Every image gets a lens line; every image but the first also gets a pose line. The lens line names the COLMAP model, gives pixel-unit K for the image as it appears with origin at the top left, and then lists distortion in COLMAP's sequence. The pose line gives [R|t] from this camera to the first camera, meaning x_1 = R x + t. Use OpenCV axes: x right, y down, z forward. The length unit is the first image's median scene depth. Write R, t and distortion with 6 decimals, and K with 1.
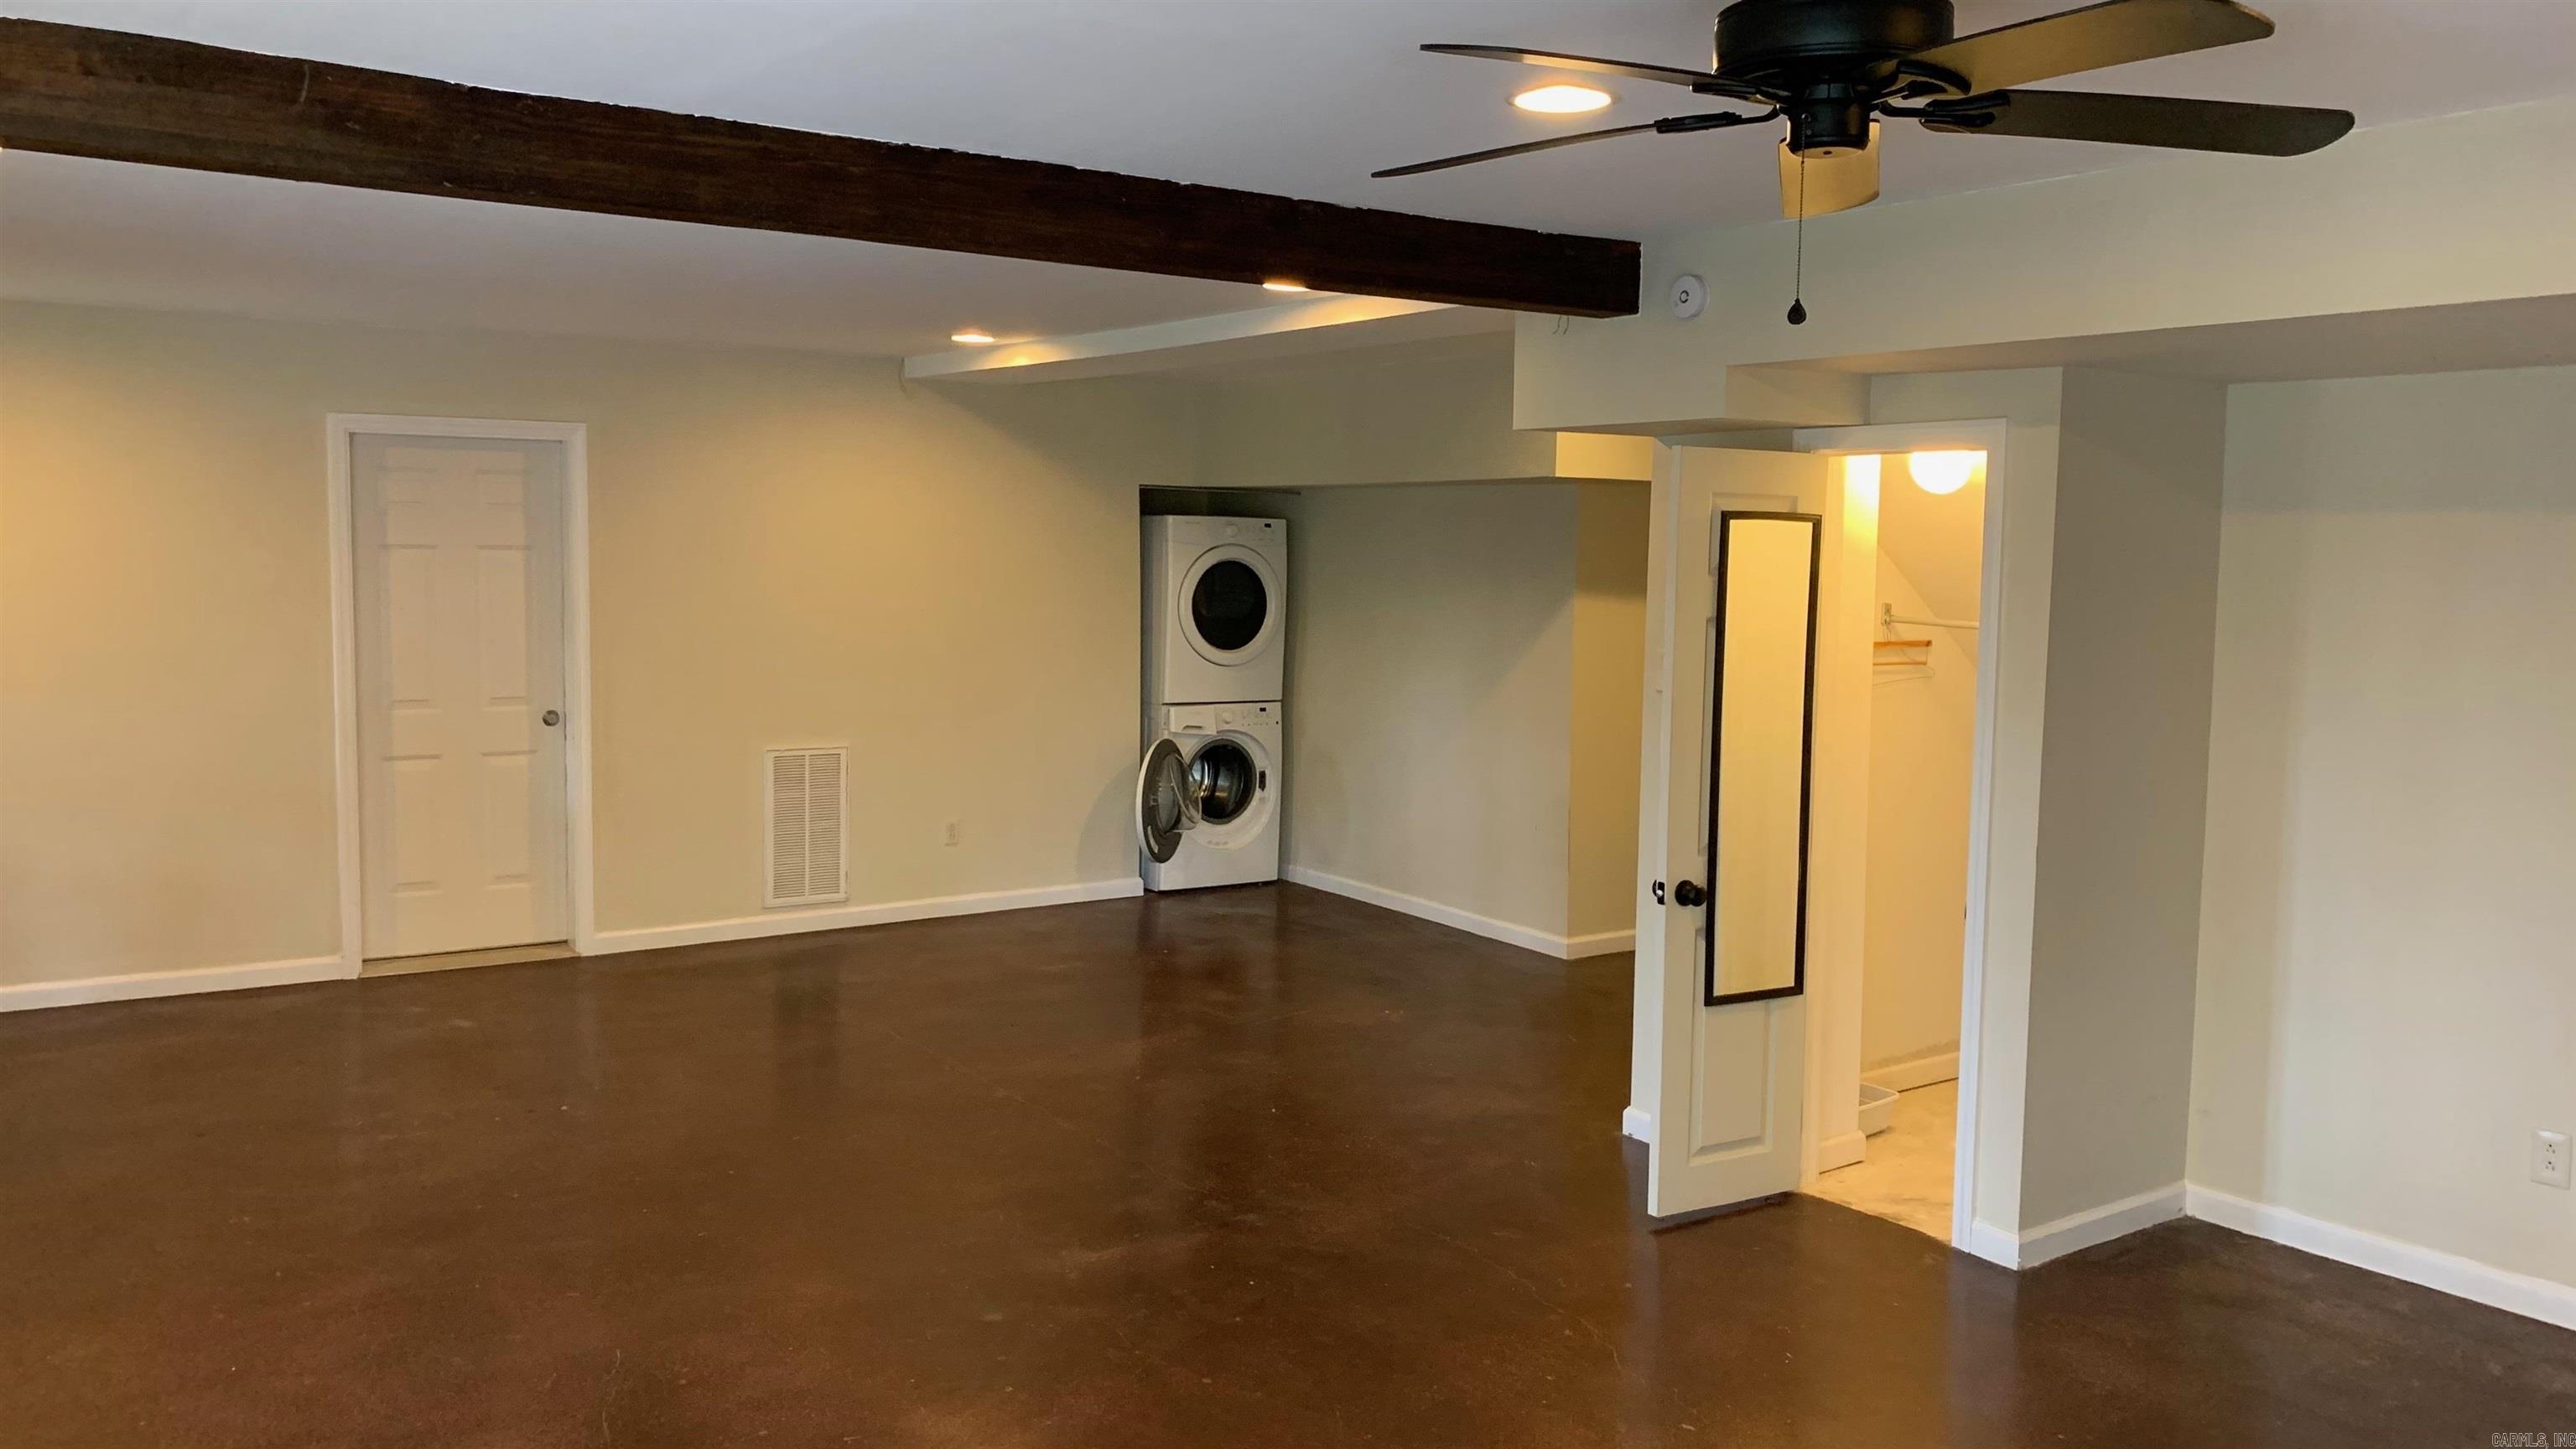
lens RADIAL K [[1915.4, 0, 1277.5], [0, 1915.4, 728.5], [0, 0, 1]] dist [0.000427, -0.000818]
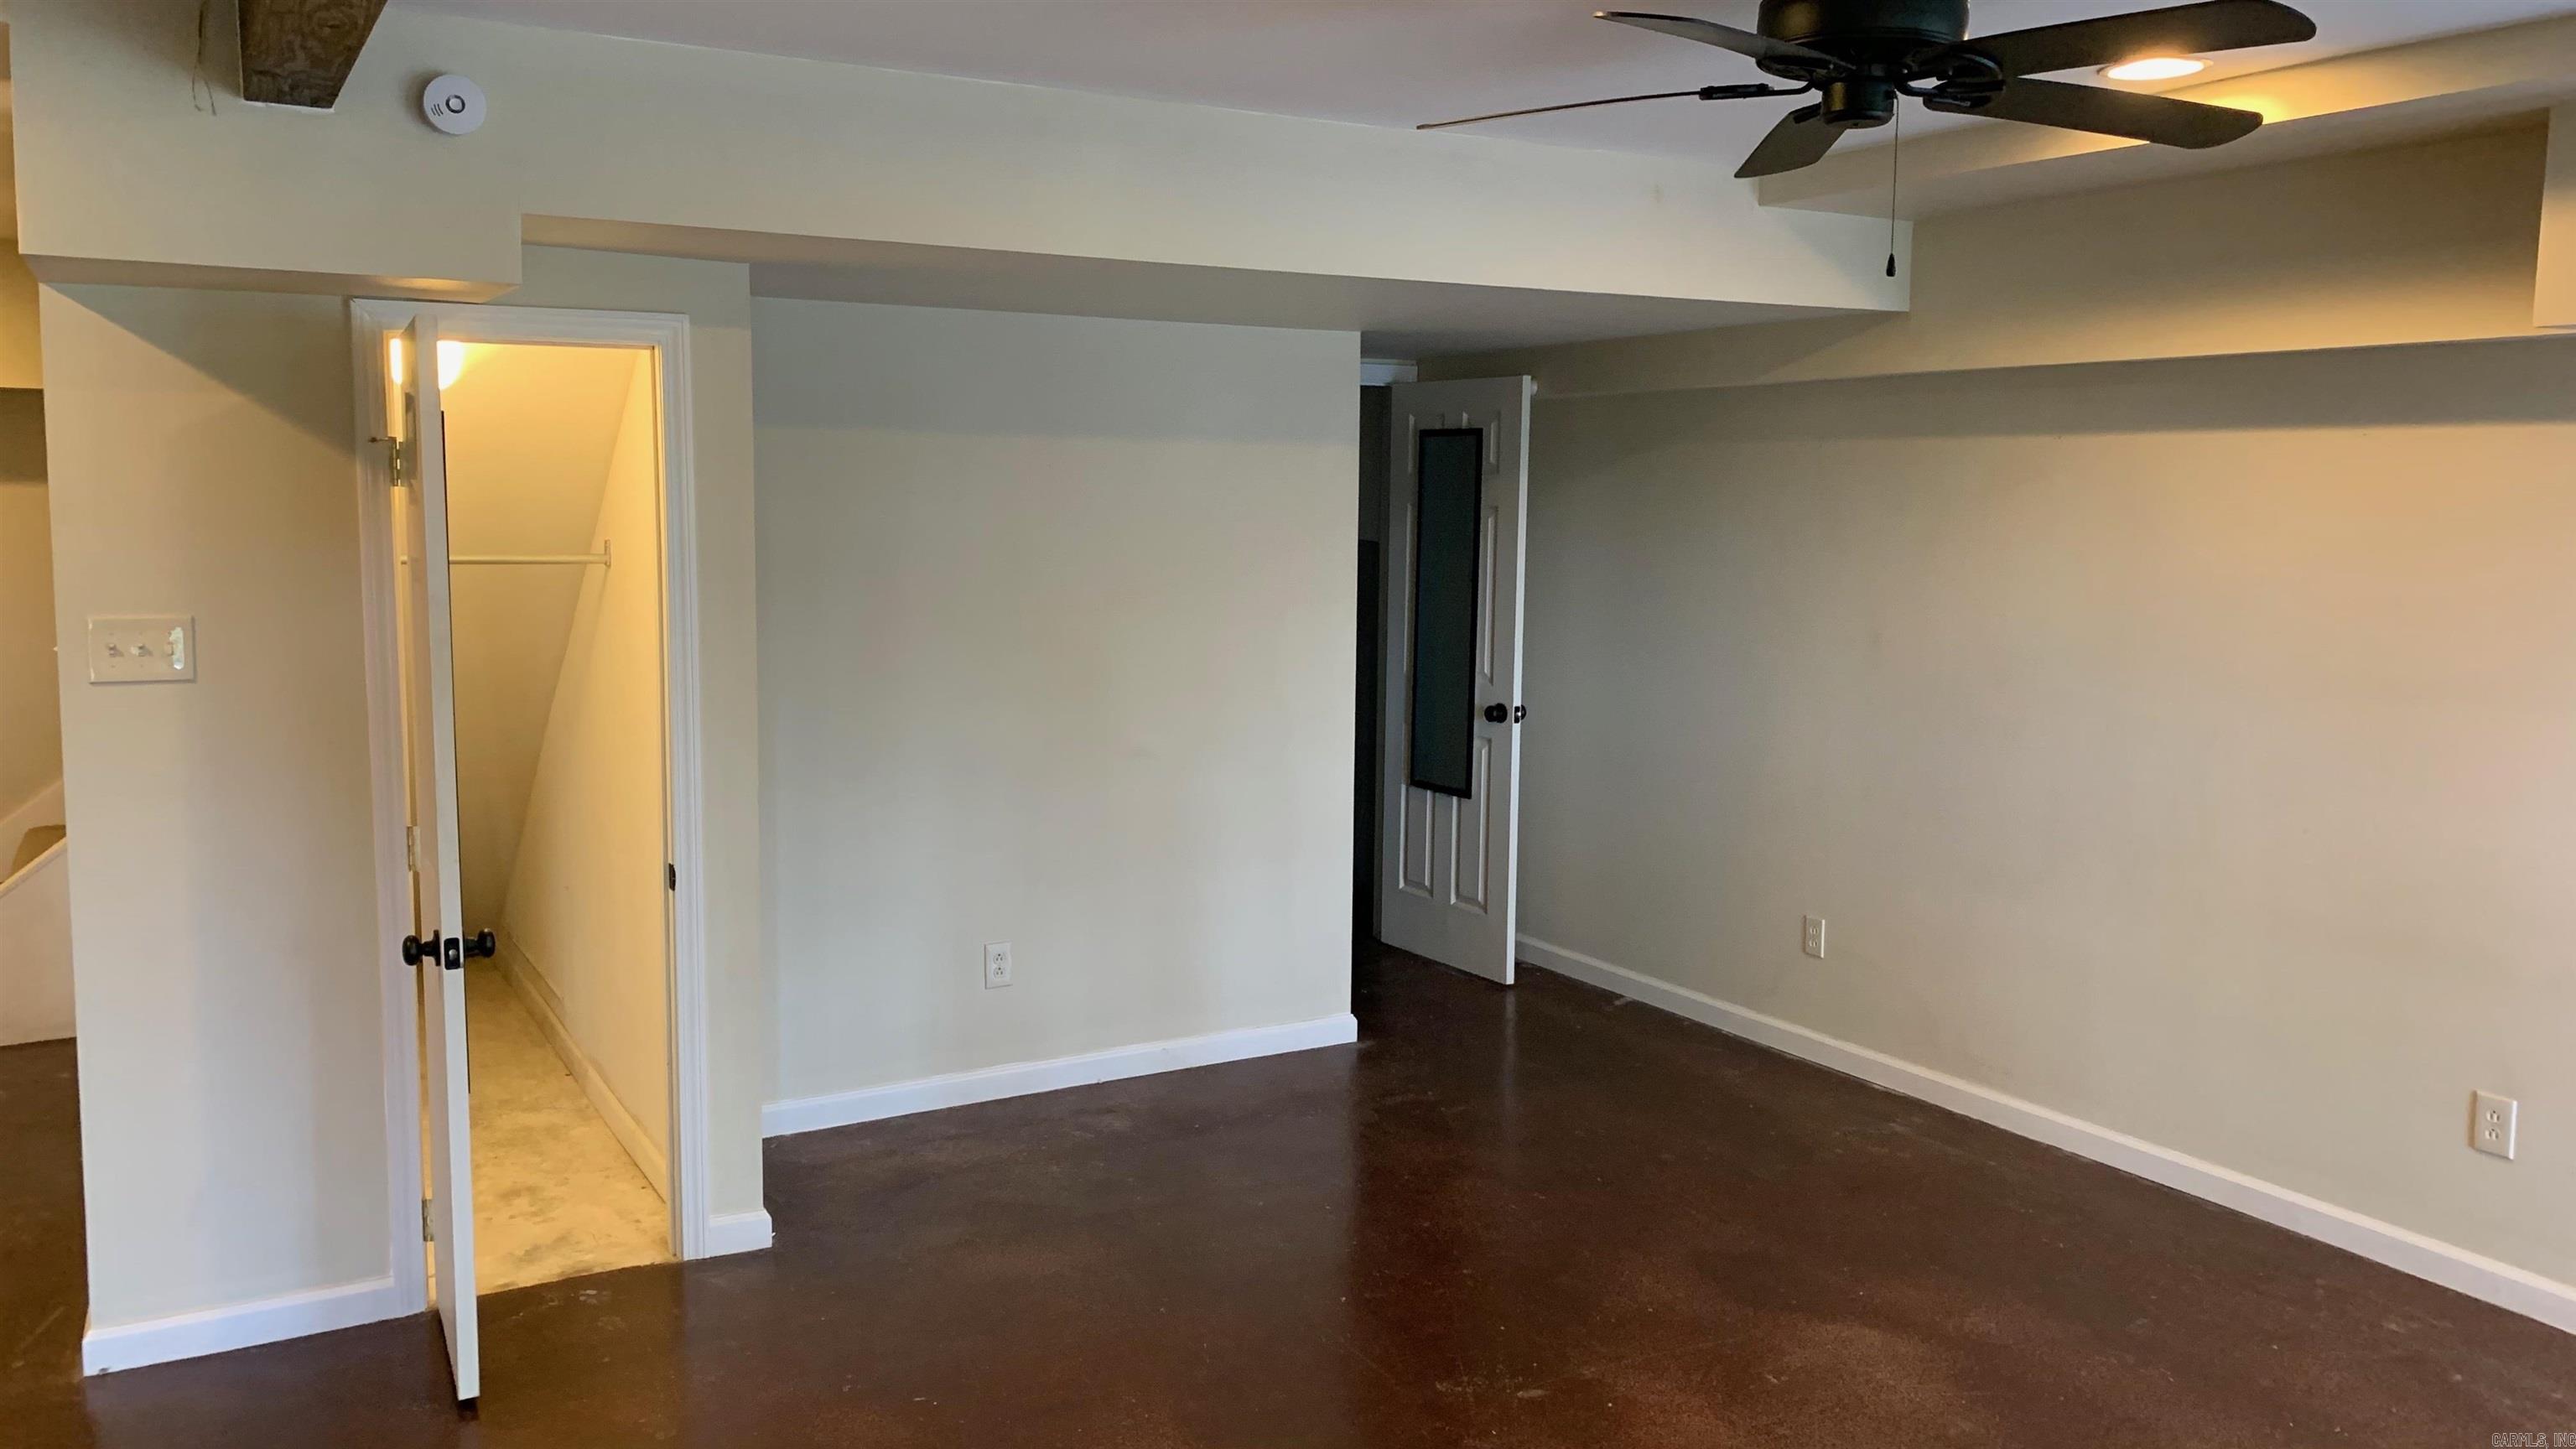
lens RADIAL K [[1977.3, 0, 1288.0], [0, 1977.3, 724.5], [0, 0, 1]] dist [0.006010, -0.002174]
pose [[0.083985, -0.132380, 0.987635, -0.699950], [0.085749, 0.988420, 0.125194, -0.089874], [-0.992771, 0.074174, 0.094364, 0.884842]]
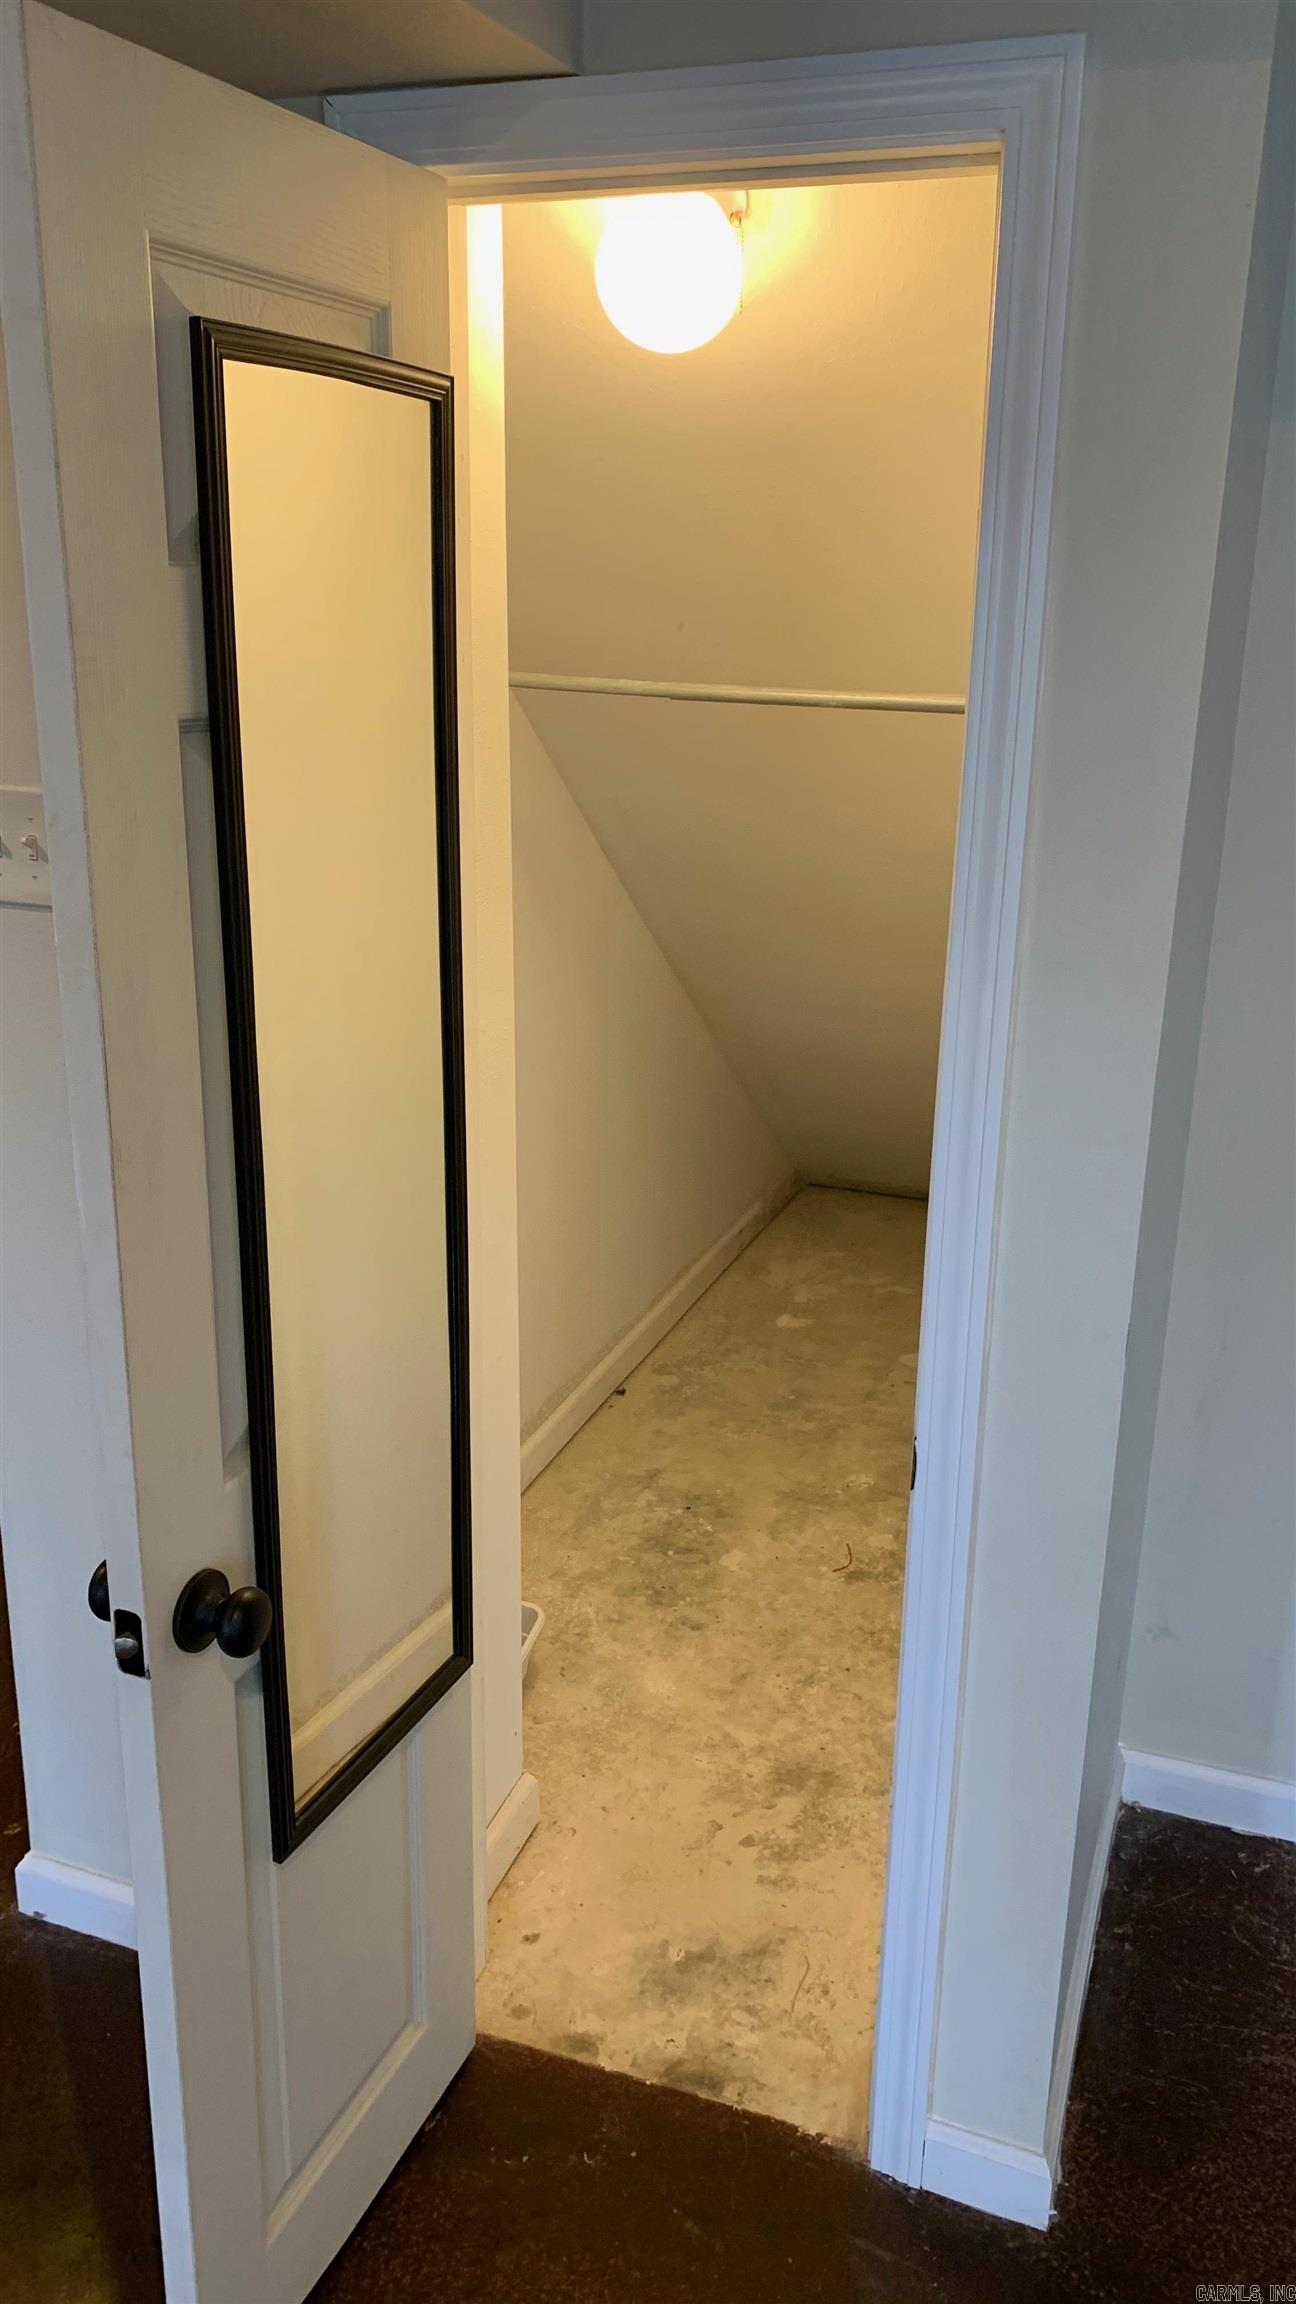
lens RADIAL K [[1768.5, 0, 648.0], [0, 1768.5, 1152.0], [0, 0, 1]] dist [0.006010, -0.002174]
pose [[0.820994, -0.171065, 0.544708, 0.182508], [0.044320, 0.970274, 0.237915, -0.079093], [-0.569215, -0.171185, 0.804171, 1.057634]]
